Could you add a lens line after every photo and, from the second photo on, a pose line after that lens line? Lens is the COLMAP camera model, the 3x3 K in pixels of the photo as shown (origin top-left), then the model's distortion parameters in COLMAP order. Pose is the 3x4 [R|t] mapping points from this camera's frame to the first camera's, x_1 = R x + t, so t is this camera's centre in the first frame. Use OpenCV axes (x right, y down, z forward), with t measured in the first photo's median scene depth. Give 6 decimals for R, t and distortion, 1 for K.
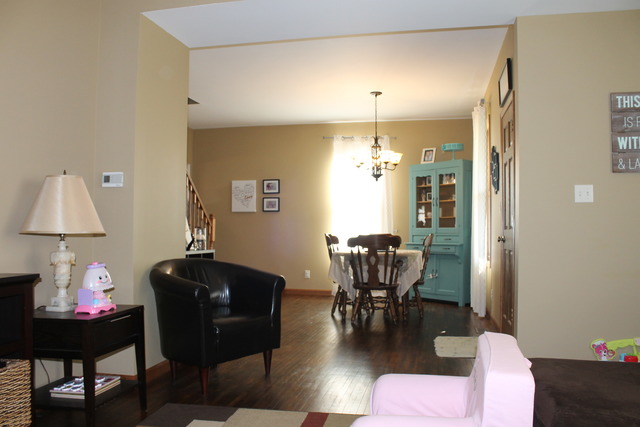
lens RADIAL K [[543.6, 0, 319.8], [0, 543.6, 217.7], [0, 0, 1]] dist [-0.142416, 0.080623]
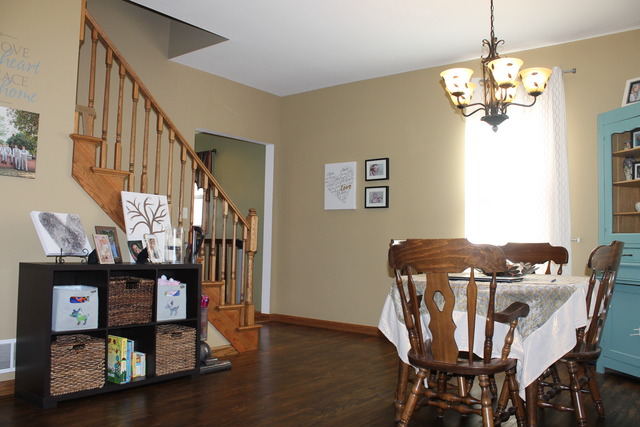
lens RADIAL K [[543.6, 0, 319.9], [0, 543.6, 211.3], [0, 0, 1]] dist [-0.142416, 0.080623]
pose [[0.896604, -0.012258, -0.442663, 0.136066], [-0.006900, 0.999109, -0.041641, 0.019525], [0.442779, 0.040390, 0.895721, 0.394973]]
